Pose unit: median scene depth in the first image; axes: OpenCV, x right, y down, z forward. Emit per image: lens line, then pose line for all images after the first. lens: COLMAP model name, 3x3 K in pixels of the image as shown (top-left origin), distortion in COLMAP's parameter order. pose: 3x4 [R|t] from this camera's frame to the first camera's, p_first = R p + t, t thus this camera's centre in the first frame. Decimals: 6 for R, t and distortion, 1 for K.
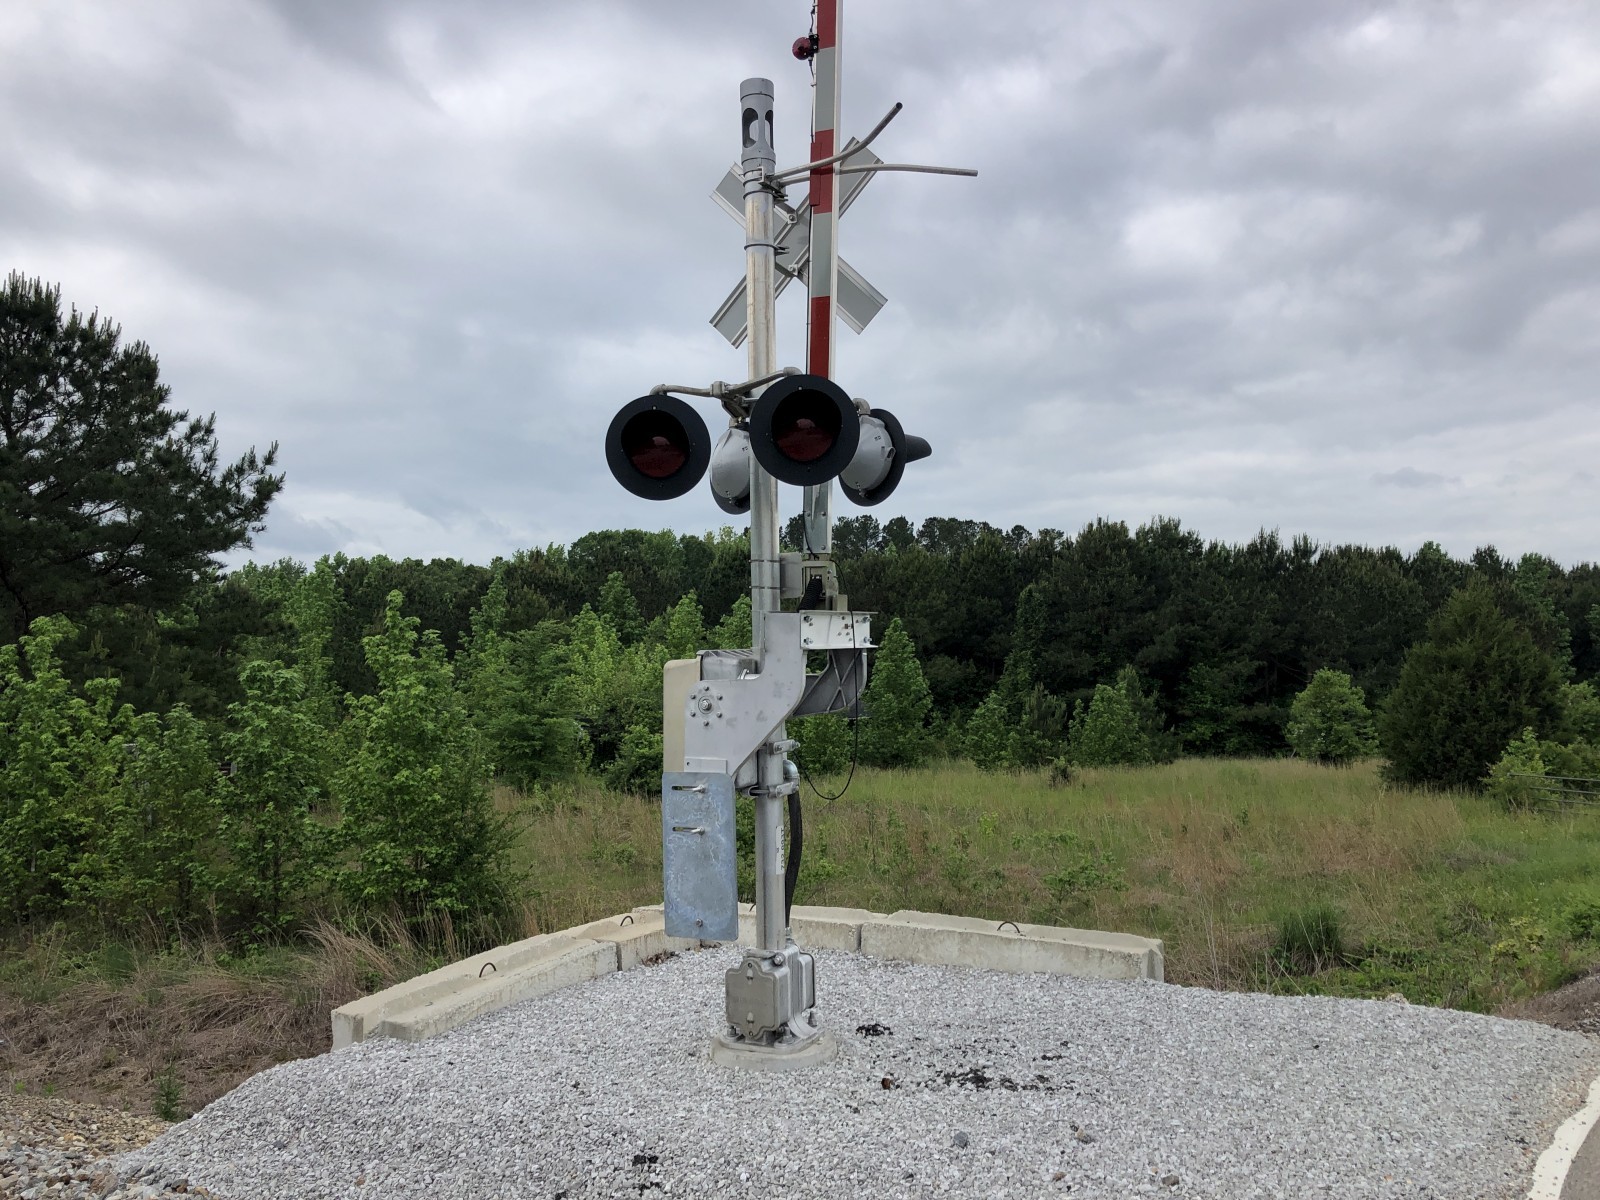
lens RADIAL K [[1304.8, 0, 802.2], [0, 1304.8, 560.7], [0, 0, 1]] dist [0.059919, -0.128035]
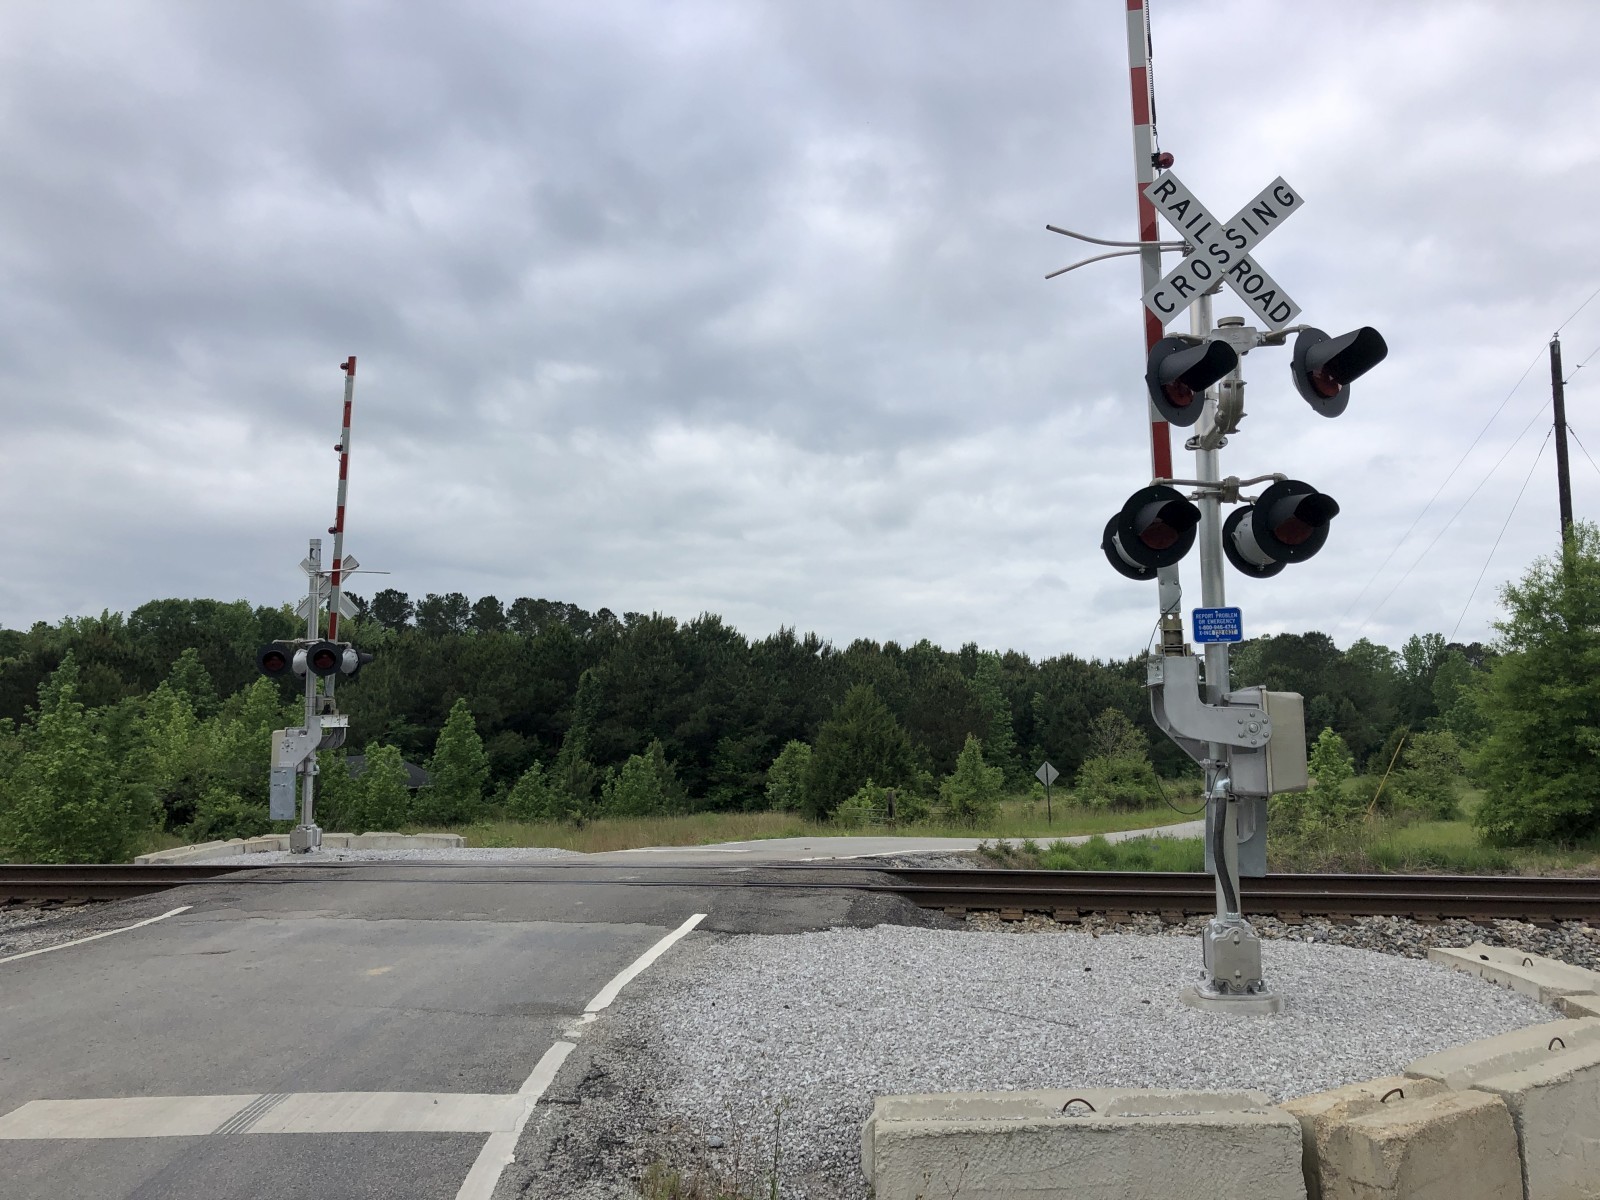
lens RADIAL K [[1282.6, 0, 828.2], [0, 1282.6, 575.5], [0, 0, 1]] dist [0.013994, -0.031399]
pose [[0.946733, 0.042023, 0.319265, 0.009980], [-0.026607, 0.998267, -0.052496, -0.010855], [-0.320918, 0.041205, 0.946210, -0.152104]]
